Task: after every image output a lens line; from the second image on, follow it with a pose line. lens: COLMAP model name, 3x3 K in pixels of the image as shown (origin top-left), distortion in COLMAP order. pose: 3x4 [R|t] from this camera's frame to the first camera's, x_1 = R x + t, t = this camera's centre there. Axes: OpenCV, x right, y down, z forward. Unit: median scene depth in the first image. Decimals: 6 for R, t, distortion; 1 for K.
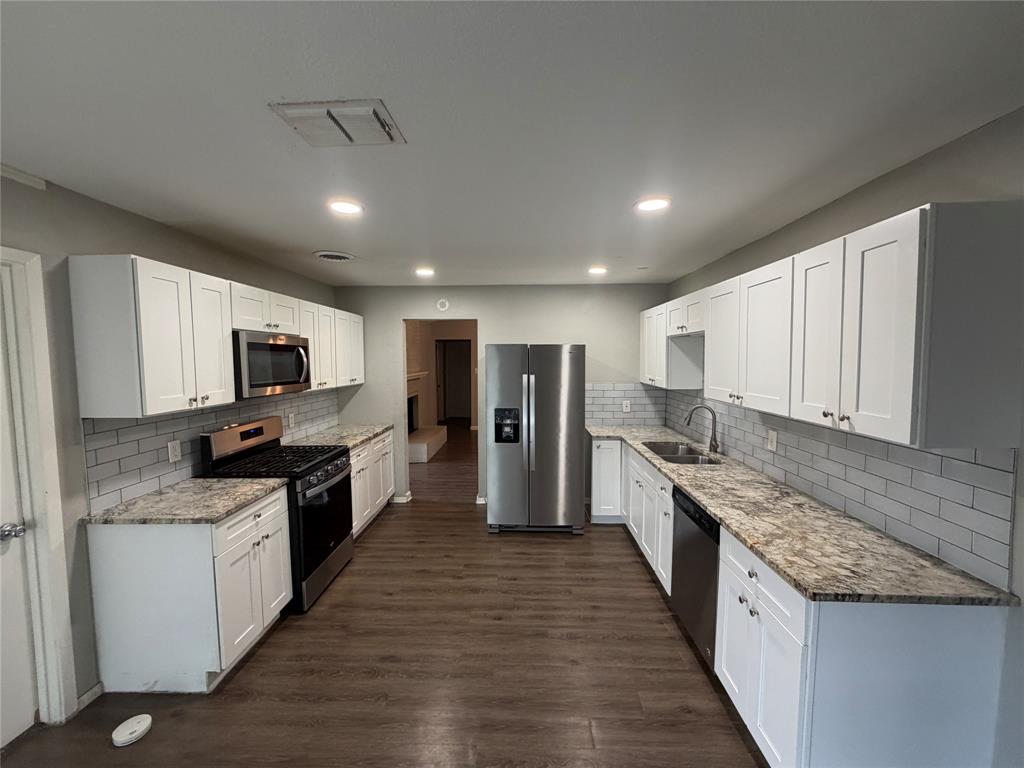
lens RADIAL K [[406.7, 0, 512.0], [0, 406.7, 384.0], [0, 0, 1]] dist [0.001075, 0.000012]
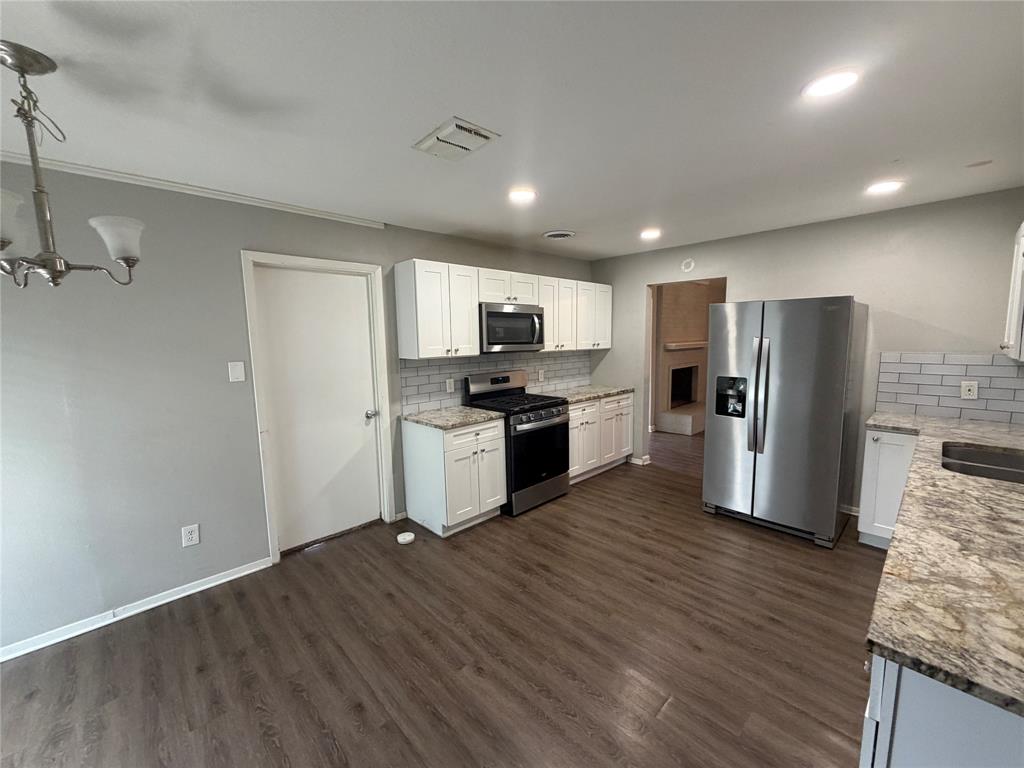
lens RADIAL K [[406.7, 0, 512.0], [0, 406.7, 384.0], [0, 0, 1]] dist [0.001075, 0.000012]
pose [[0.714645, 0.075674, -0.695382, 0.377910], [-0.031886, 0.996622, 0.075687, 0.034535], [0.698760, -0.031916, 0.714644, 0.068782]]
